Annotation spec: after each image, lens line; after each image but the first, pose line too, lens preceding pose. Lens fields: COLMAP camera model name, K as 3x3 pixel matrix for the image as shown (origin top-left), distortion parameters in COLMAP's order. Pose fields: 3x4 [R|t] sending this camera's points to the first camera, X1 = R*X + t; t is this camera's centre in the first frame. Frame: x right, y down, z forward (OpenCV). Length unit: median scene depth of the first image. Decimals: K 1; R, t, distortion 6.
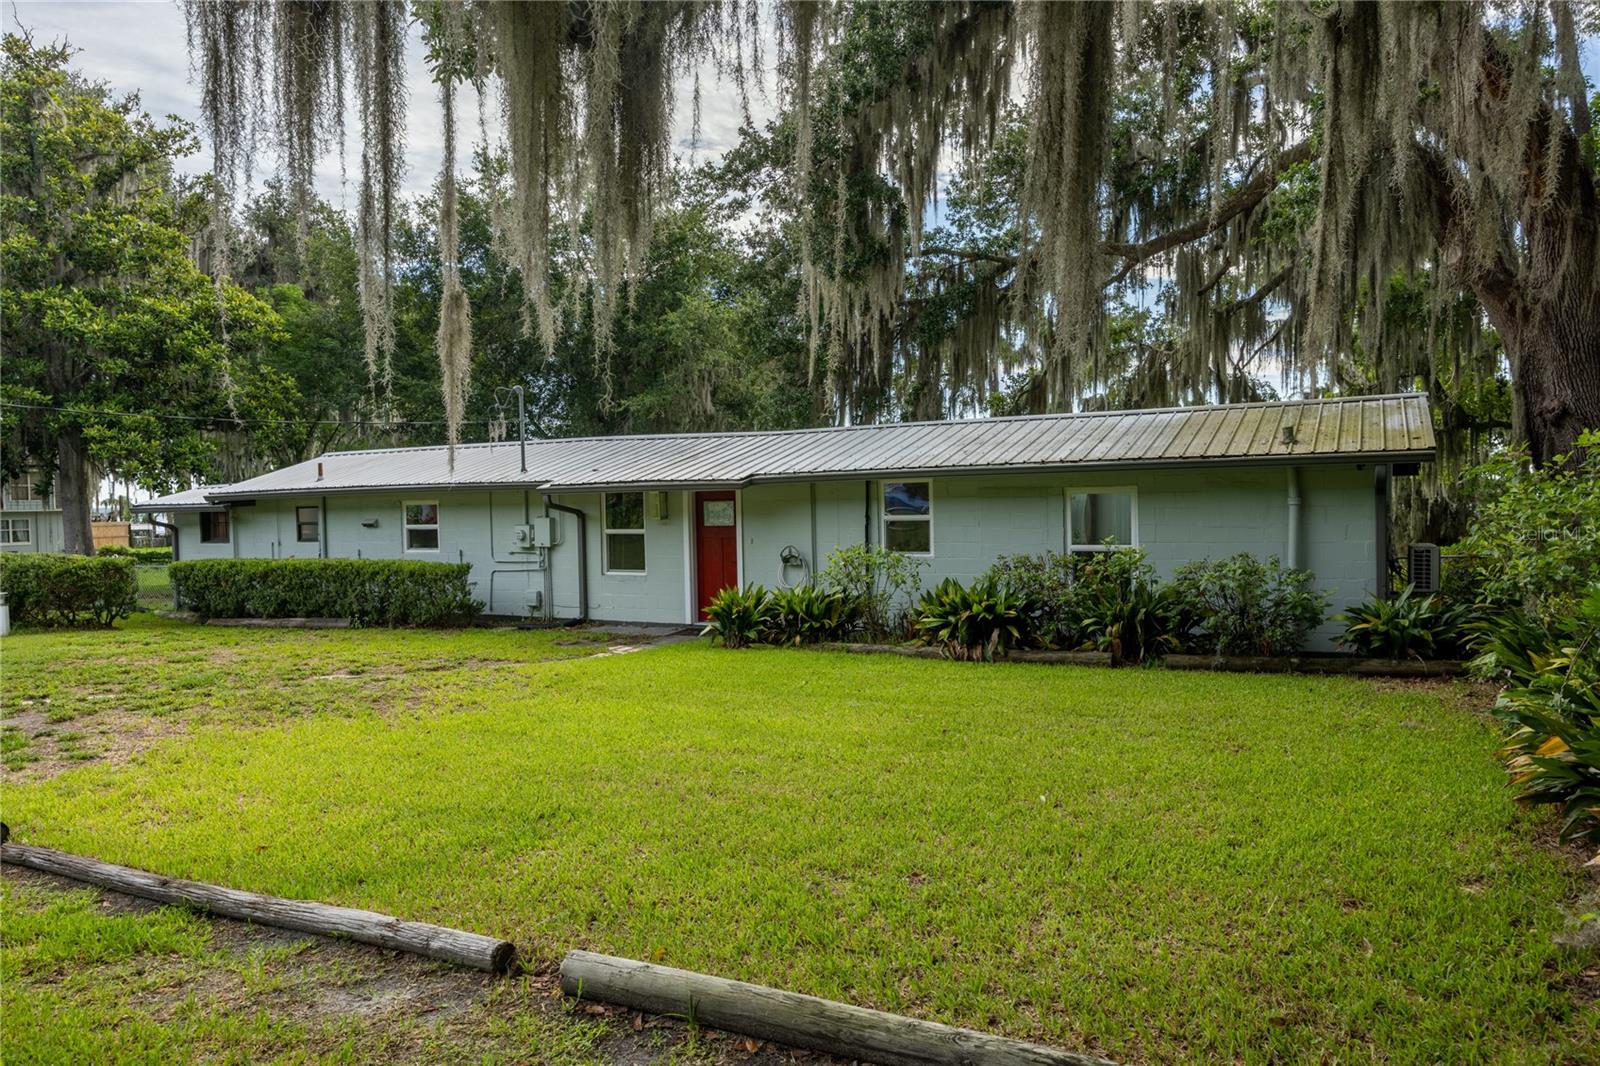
lens RADIAL K [[1106.7, 0, 786.7], [0, 1106.7, 537.8], [0, 0, 1]] dist [-0.031169, 0.001128]
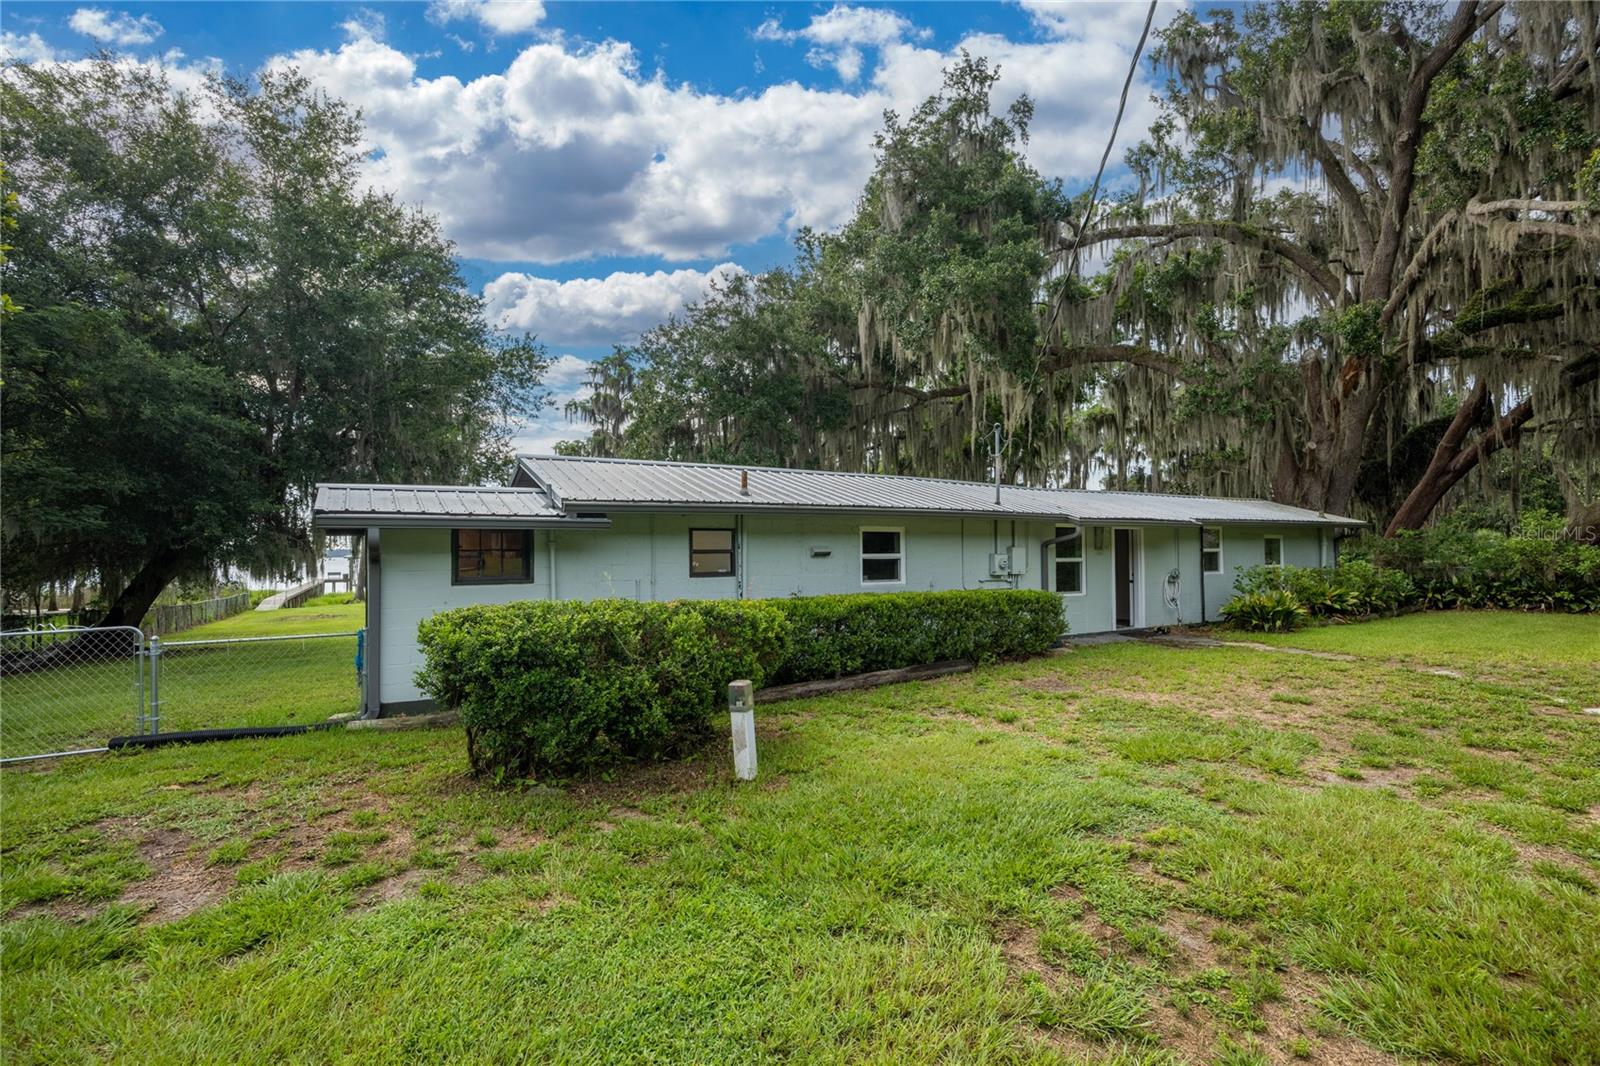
lens RADIAL K [[742.8, 0, 785.1], [0, 742.8, 541.0], [0, 0, 1]] dist [-0.010850, 0.001384]
pose [[0.515227, 0.036580, 0.856273, -0.979179], [0.032034, 0.997569, -0.061892, 0.013685], [-0.856455, 0.059318, 0.512802, 0.836181]]
